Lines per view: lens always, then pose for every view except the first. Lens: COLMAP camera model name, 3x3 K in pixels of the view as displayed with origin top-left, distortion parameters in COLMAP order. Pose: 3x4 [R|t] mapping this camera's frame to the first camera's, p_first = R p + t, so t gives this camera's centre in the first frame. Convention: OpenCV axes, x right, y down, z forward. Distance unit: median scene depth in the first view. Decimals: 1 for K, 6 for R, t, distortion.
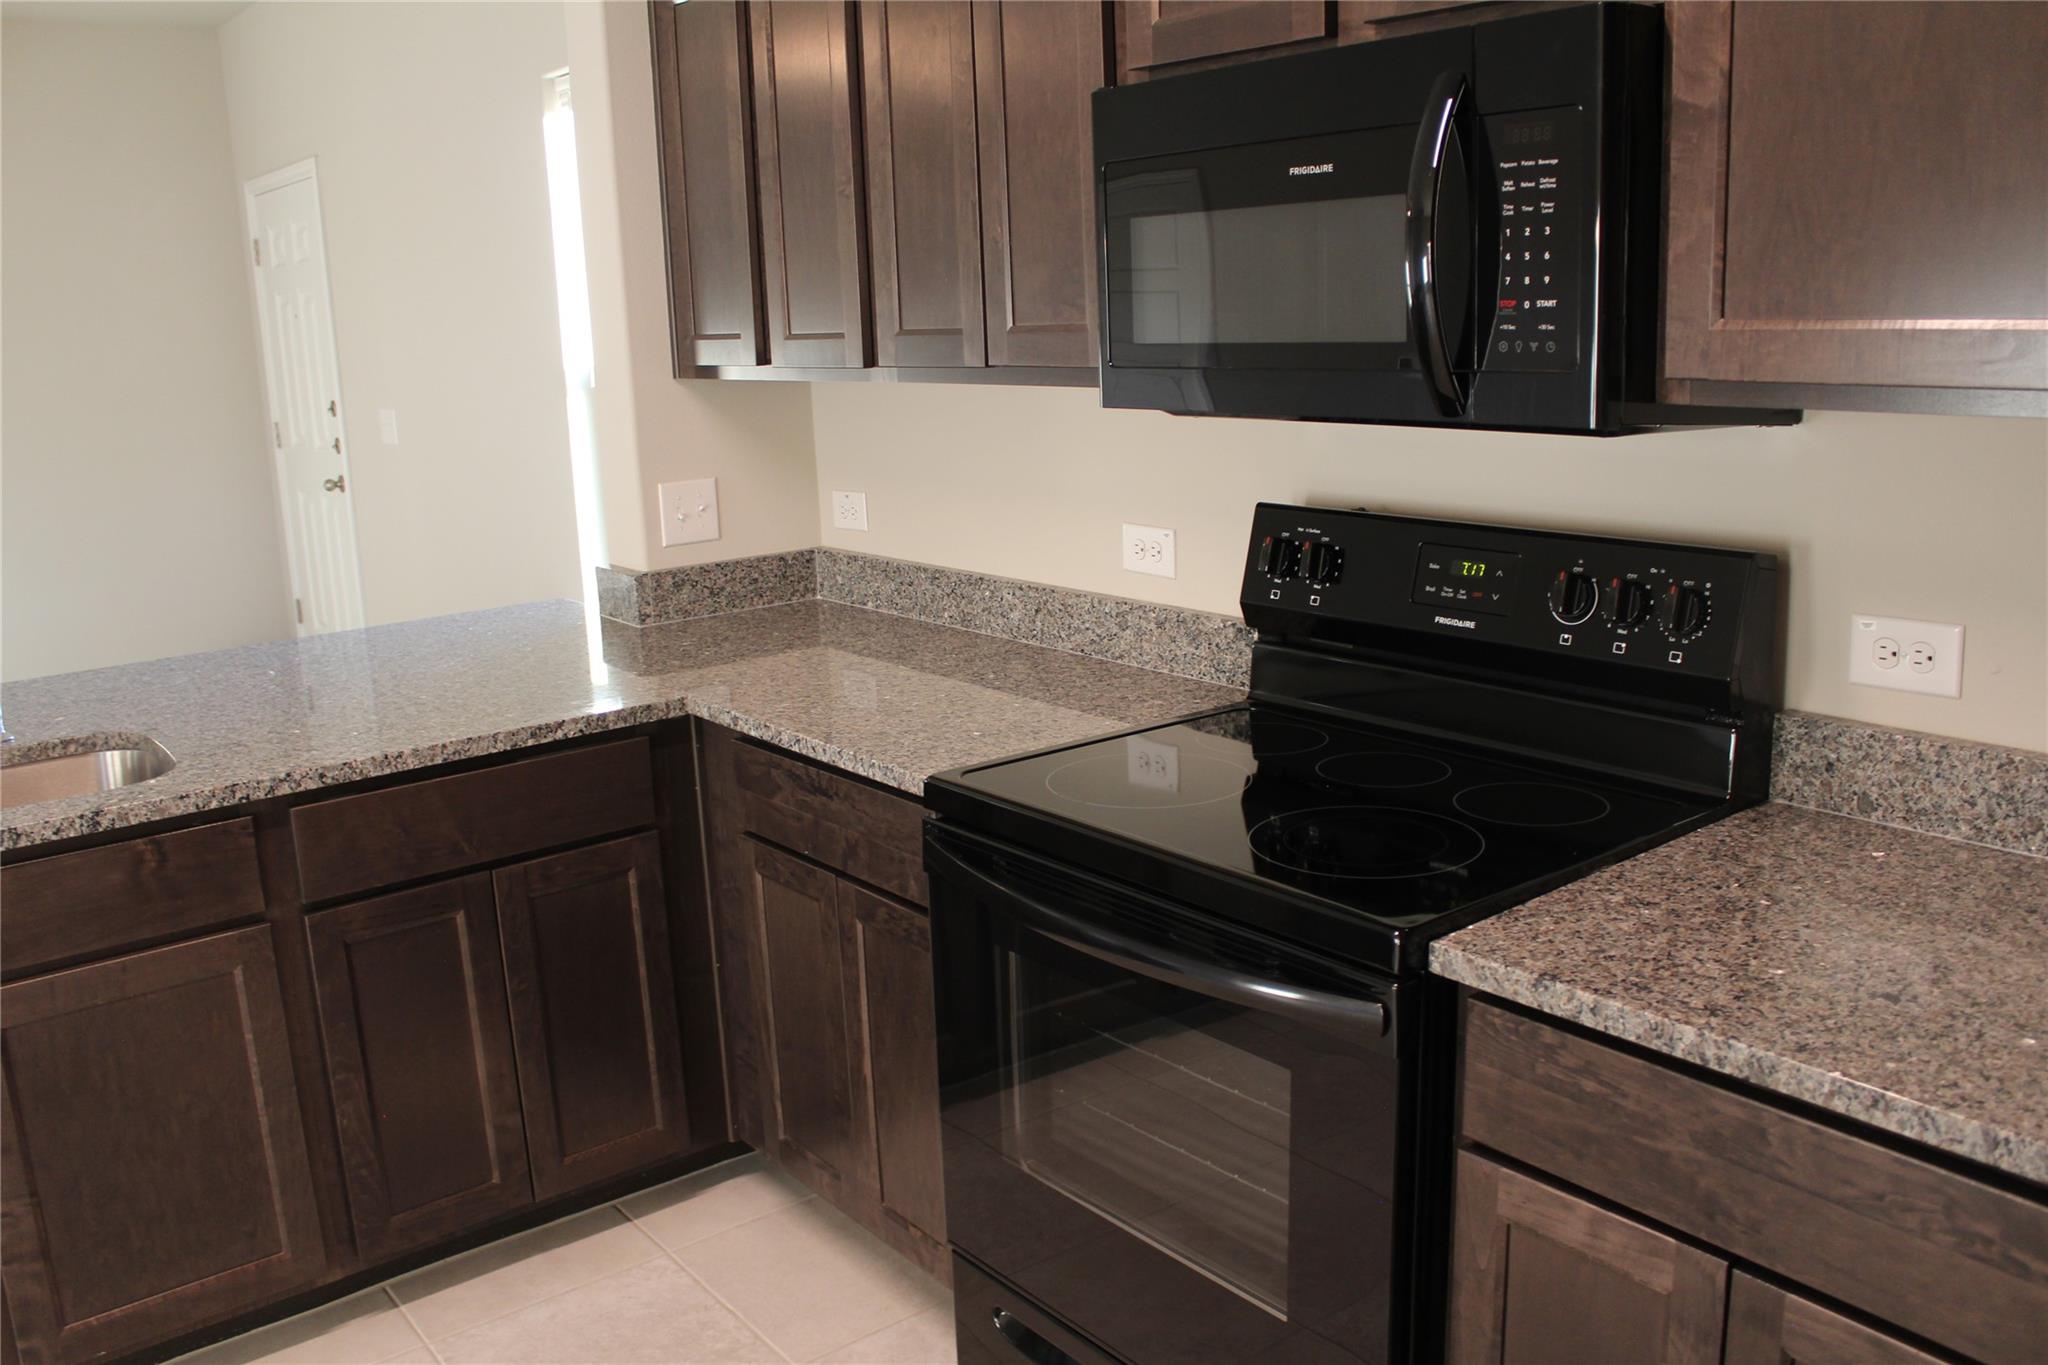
lens RADIAL K [[1712.5, 0, 1023.8], [0, 1712.5, 684.7], [0, 0, 1]] dist [-0.136884, 0.098577]
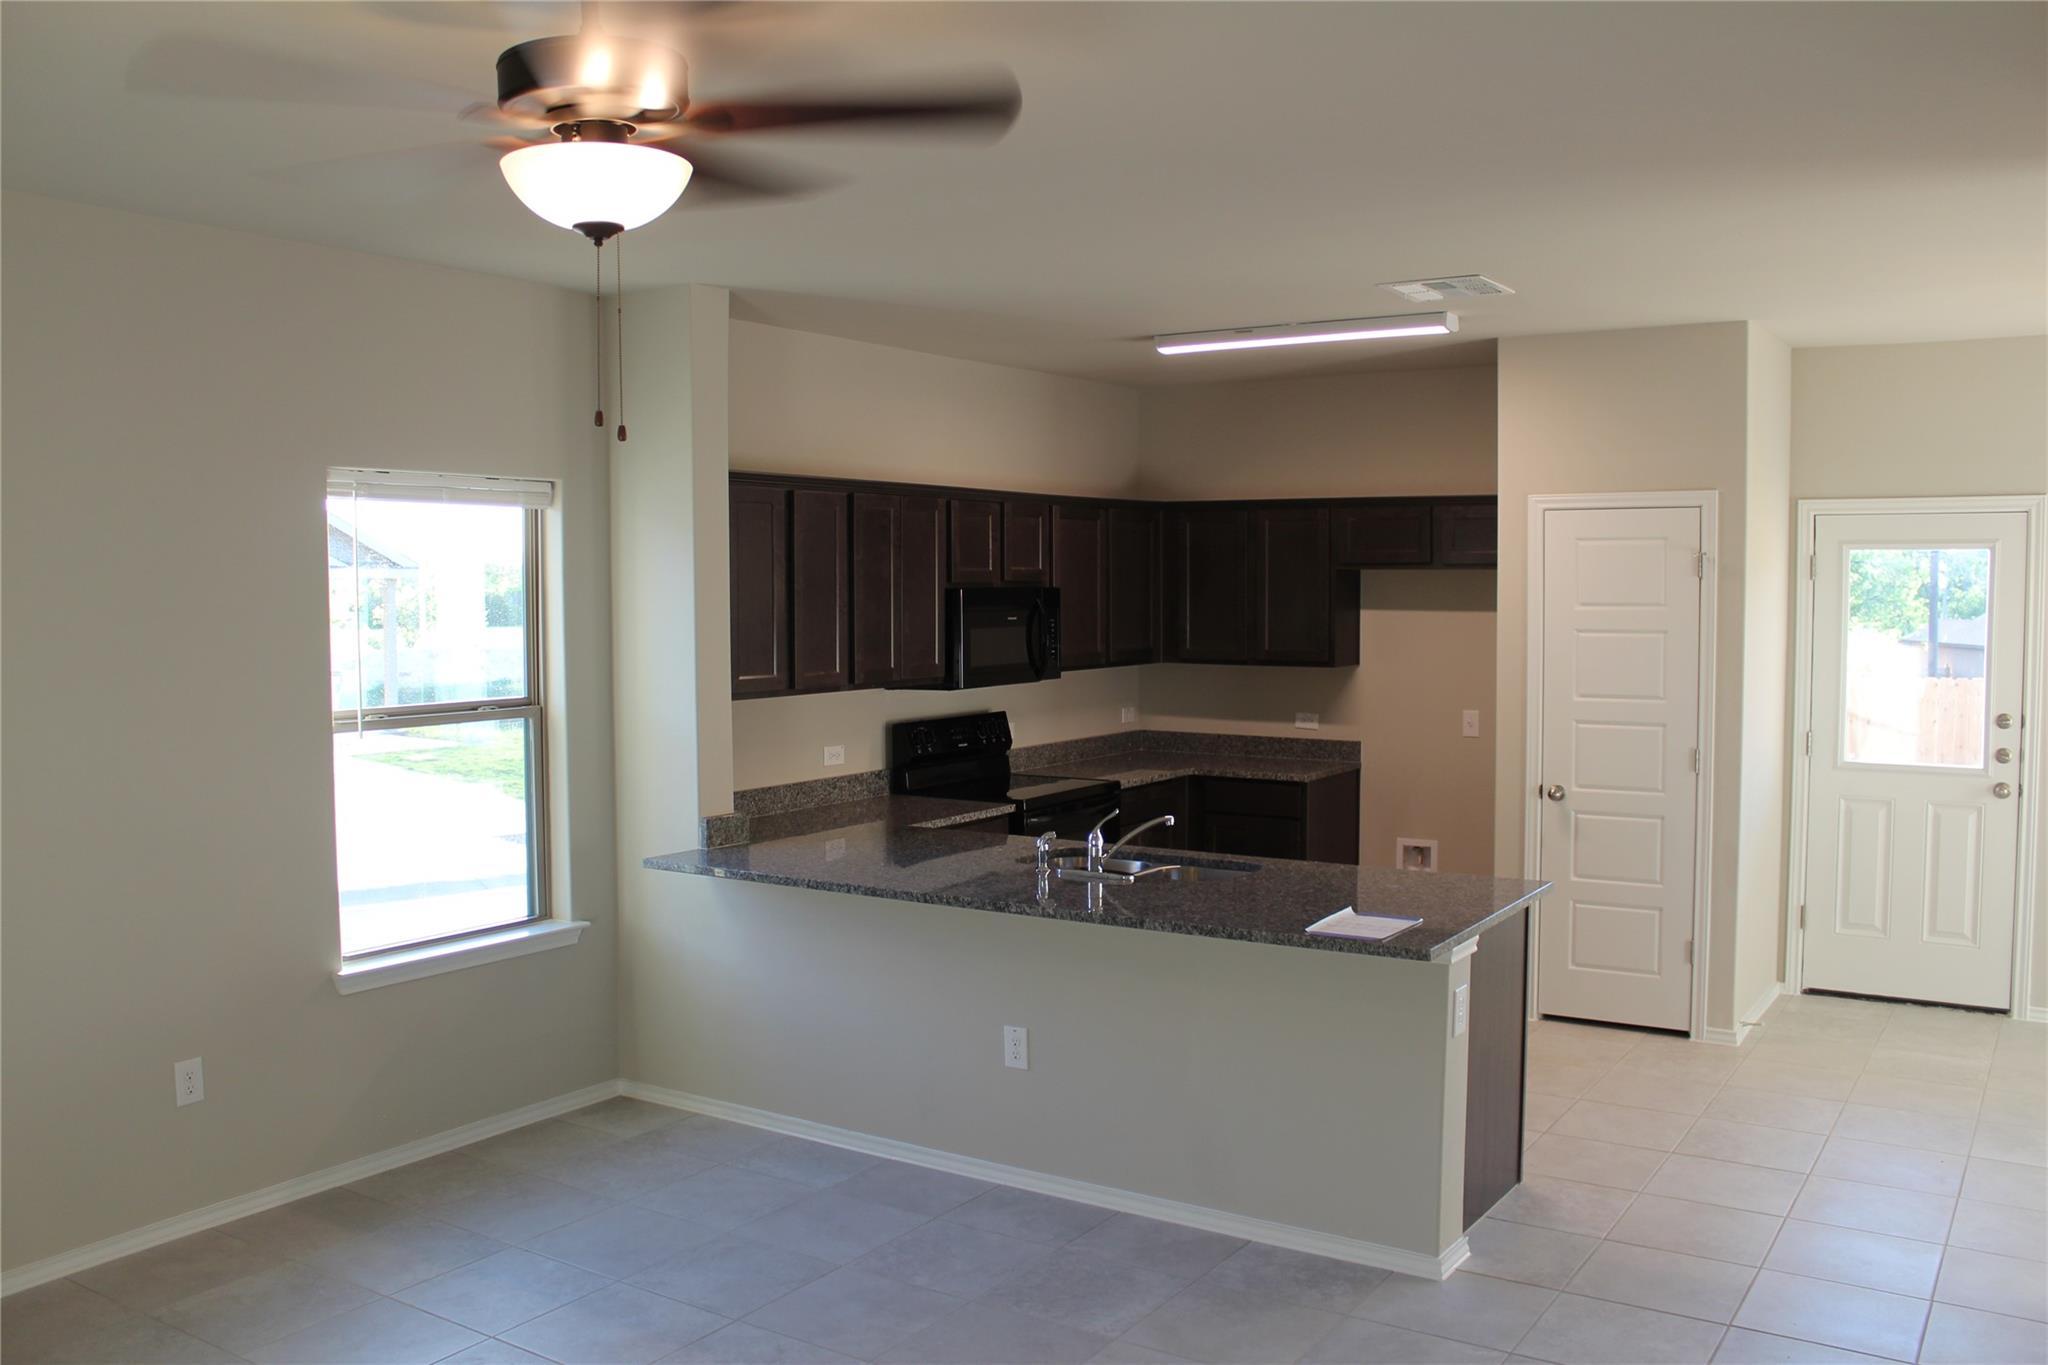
lens RADIAL K [[1712.5, 0, 1028.7], [0, 1712.5, 687.2], [0, 0, 1]] dist [-0.136884, 0.098577]
pose [[-0.323386, -0.014887, 0.946150, -3.135143], [0.228014, 0.969189, 0.093182, -0.453155], [-0.918385, 0.245869, -0.310027, 1.974741]]
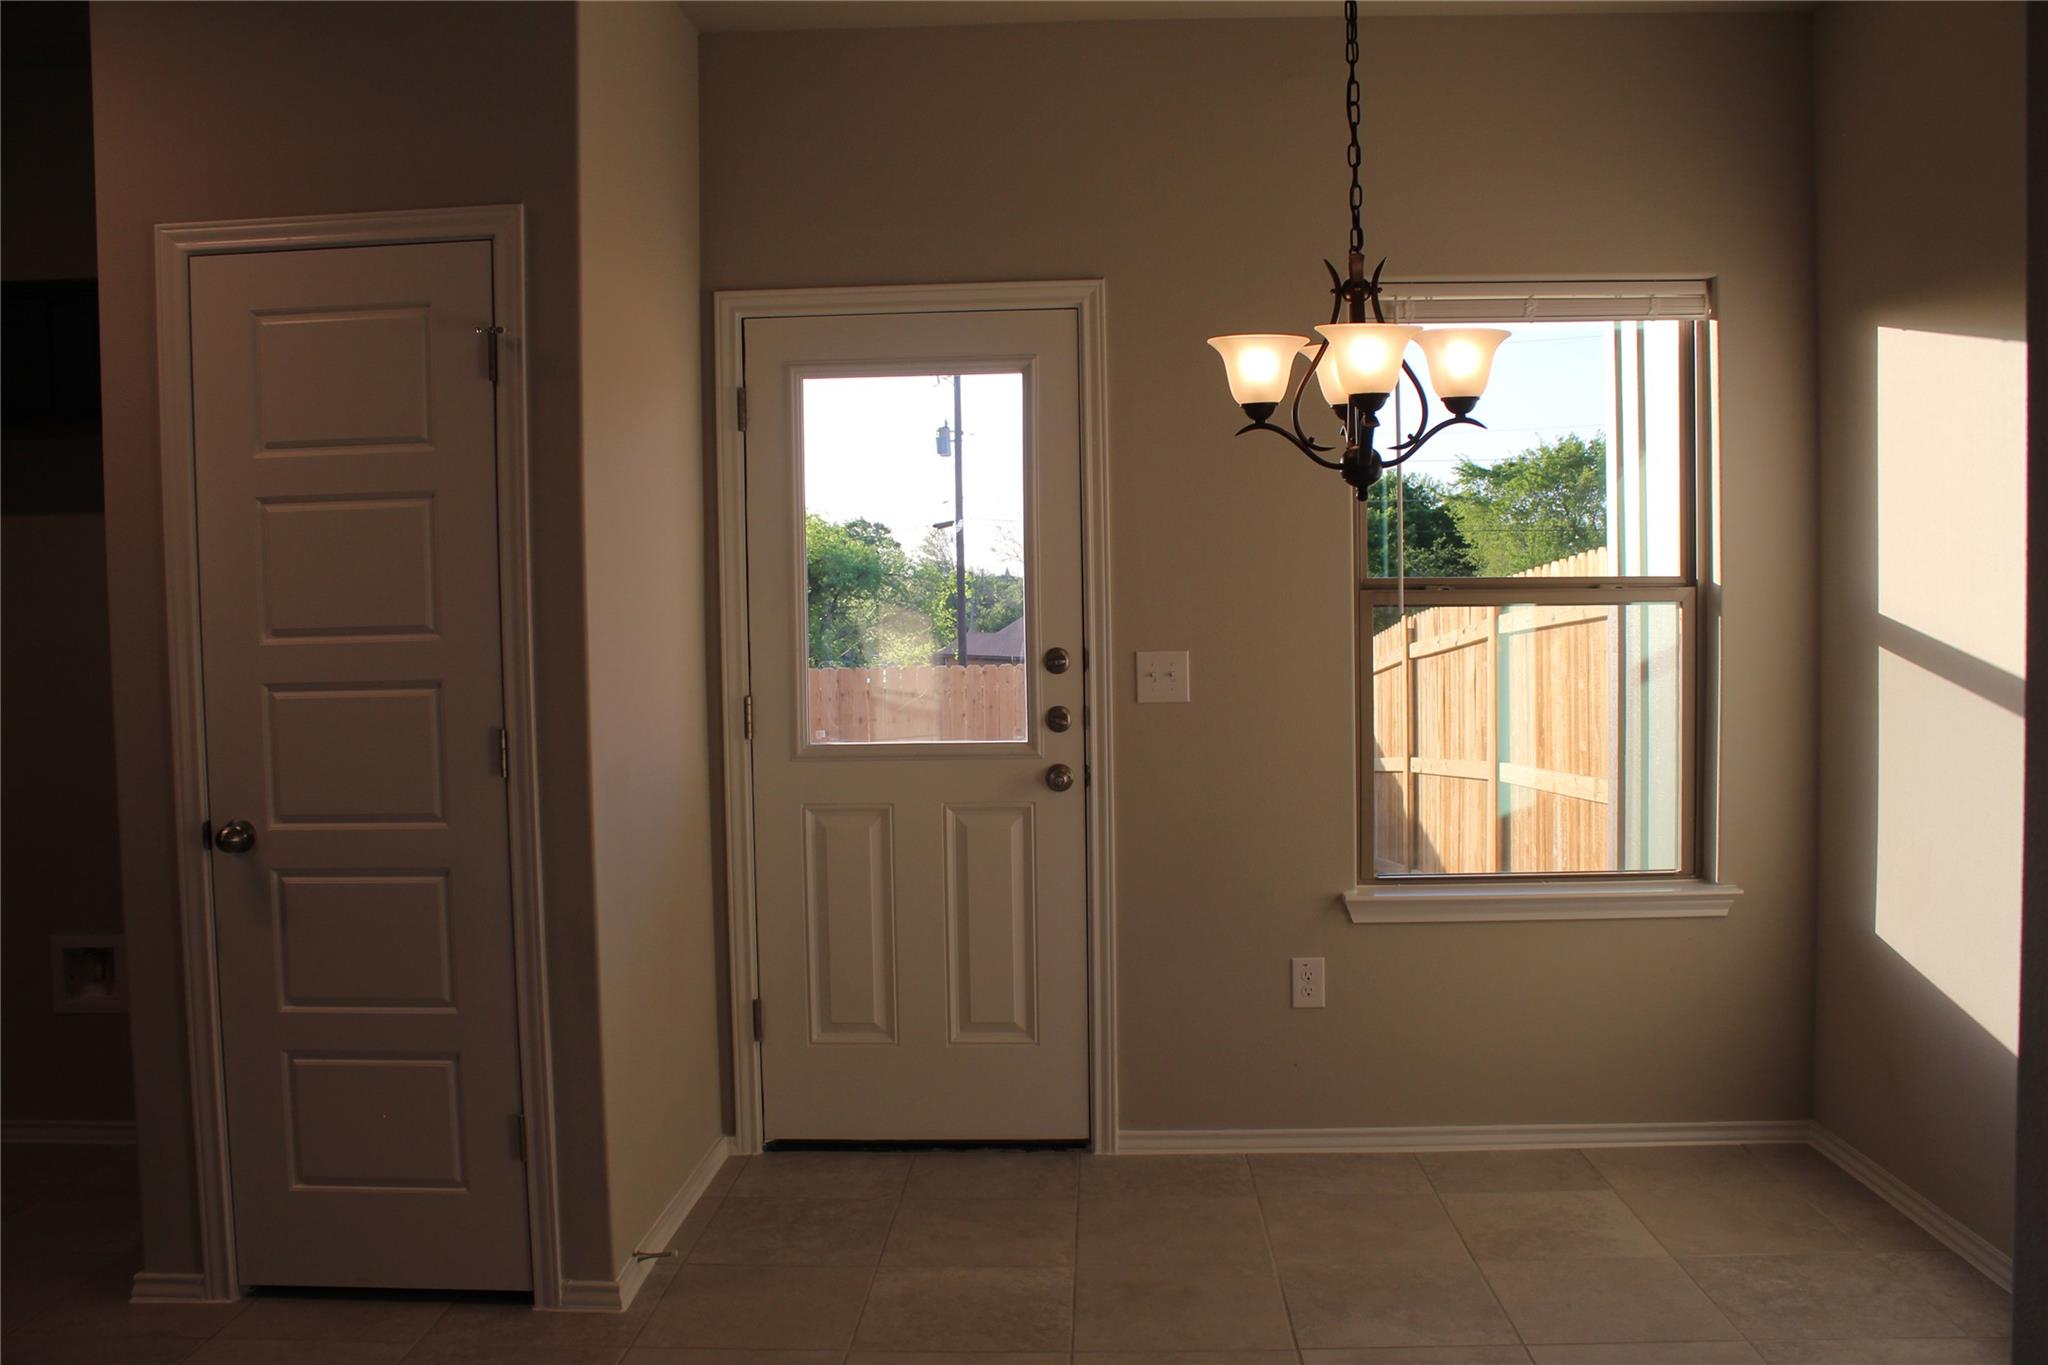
lens RADIAL K [[1712.5, 0, 1016.8], [0, 1712.5, 686.1], [0, 0, 1]] dist [-0.136884, 0.098577]
pose [[-0.756506, 0.025555, 0.653488, -2.282670], [0.194531, 0.962800, 0.187546, -0.128901], [-0.624385, 0.269004, -0.733335, 1.072945]]
